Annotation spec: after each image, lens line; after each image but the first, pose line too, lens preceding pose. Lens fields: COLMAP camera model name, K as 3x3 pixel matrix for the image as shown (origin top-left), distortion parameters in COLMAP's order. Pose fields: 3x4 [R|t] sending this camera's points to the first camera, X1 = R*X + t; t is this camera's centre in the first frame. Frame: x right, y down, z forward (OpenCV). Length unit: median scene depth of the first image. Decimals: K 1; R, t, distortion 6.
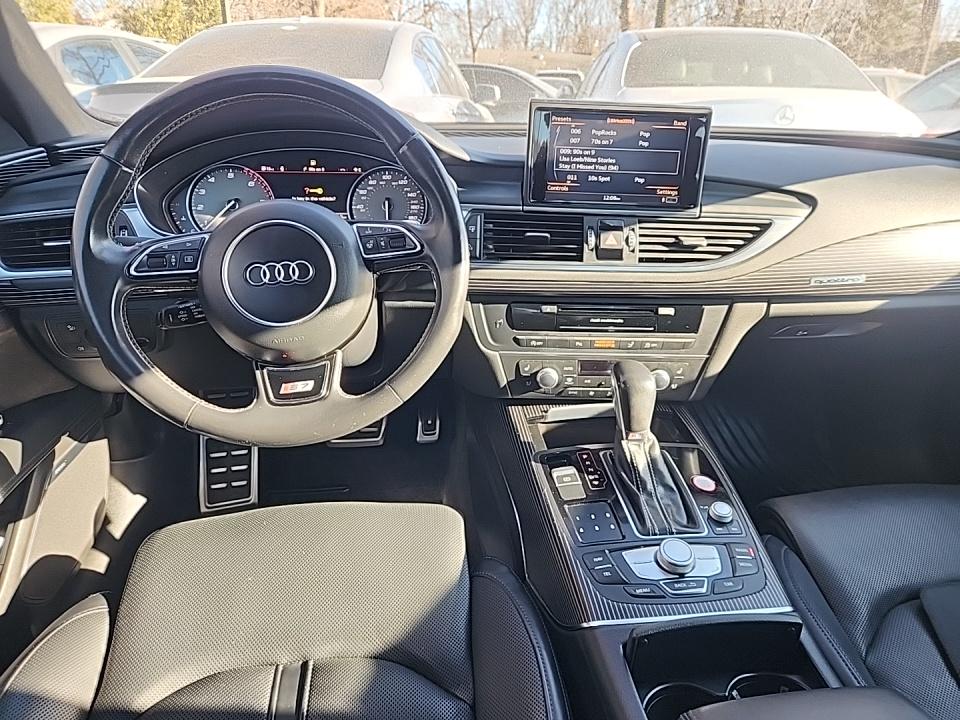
lens RADIAL K [[649.2, 0, 480.7], [0, 649.2, 359.1], [0, 0, 1]] dist [0.044401, -0.007306]
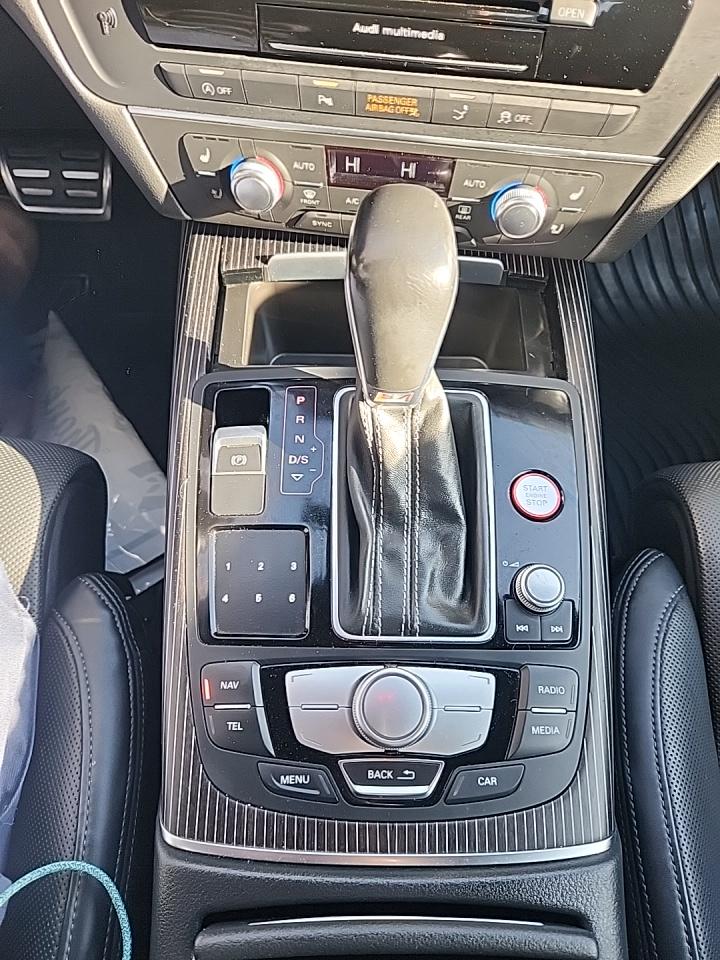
lens RADIAL K [[649.2, 0, 356.9], [0, 649.2, 478.3], [0, 0, 1]] dist [0.044401, -0.007306]
pose [[0.990586, 0.116978, -0.071098, 0.226141], [-0.052248, 0.803153, 0.593477, -0.076711], [0.126526, -0.584176, 0.801704, 0.568868]]
